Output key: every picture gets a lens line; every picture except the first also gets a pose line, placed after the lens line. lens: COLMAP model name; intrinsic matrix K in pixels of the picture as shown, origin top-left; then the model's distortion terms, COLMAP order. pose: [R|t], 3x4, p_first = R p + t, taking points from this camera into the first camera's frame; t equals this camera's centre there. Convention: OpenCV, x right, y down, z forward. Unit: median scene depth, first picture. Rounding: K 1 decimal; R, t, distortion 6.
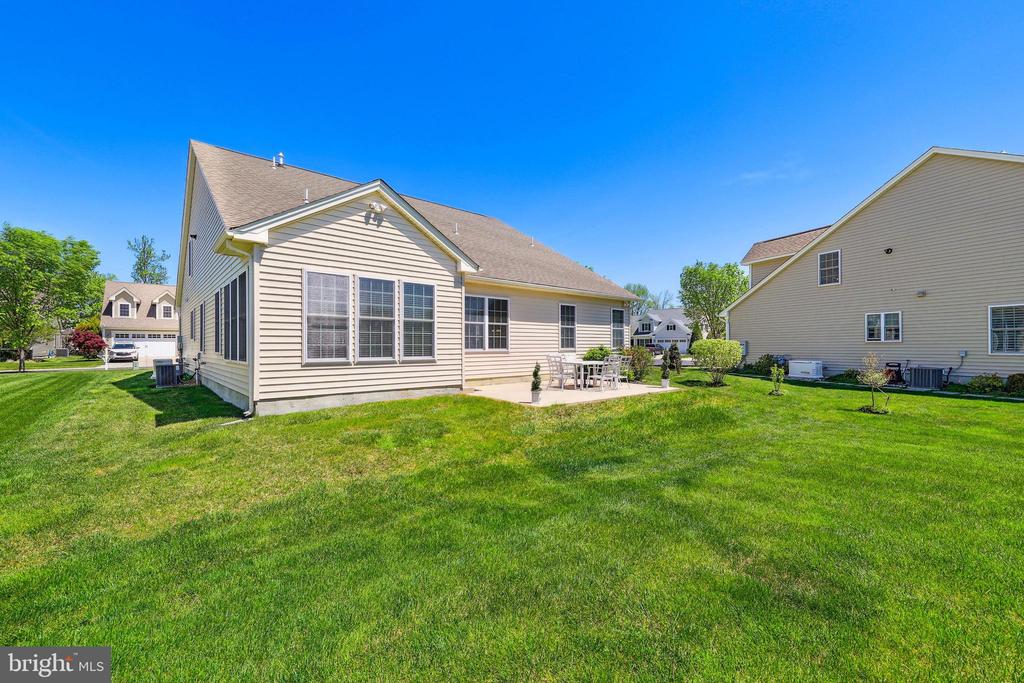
lens RADIAL K [[410.5, 0, 508.1], [0, 410.5, 342.9], [0, 0, 1]] dist [0.006681, -0.000573]
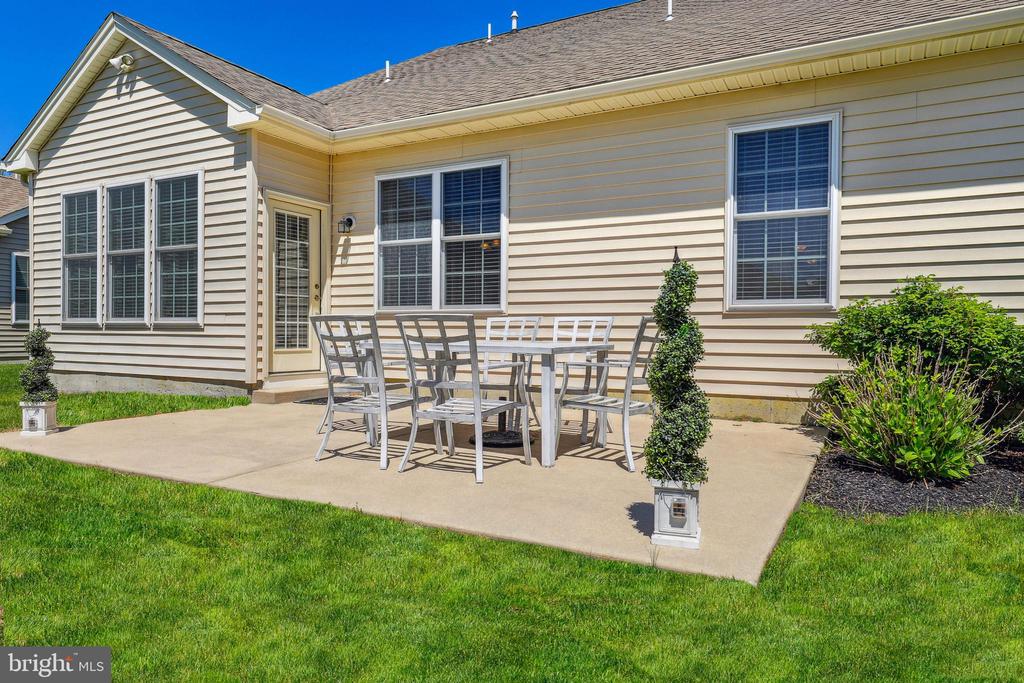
lens RADIAL K [[650.9, 0, 510.0], [0, 650.9, 342.6], [0, 0, 1]] dist [0.005576, 0.000419]
pose [[0.359737, 0.026481, -0.932678, 0.541134], [0.000311, 0.999594, 0.028501, 0.031537], [0.933054, -0.010543, 0.359583, 0.835102]]
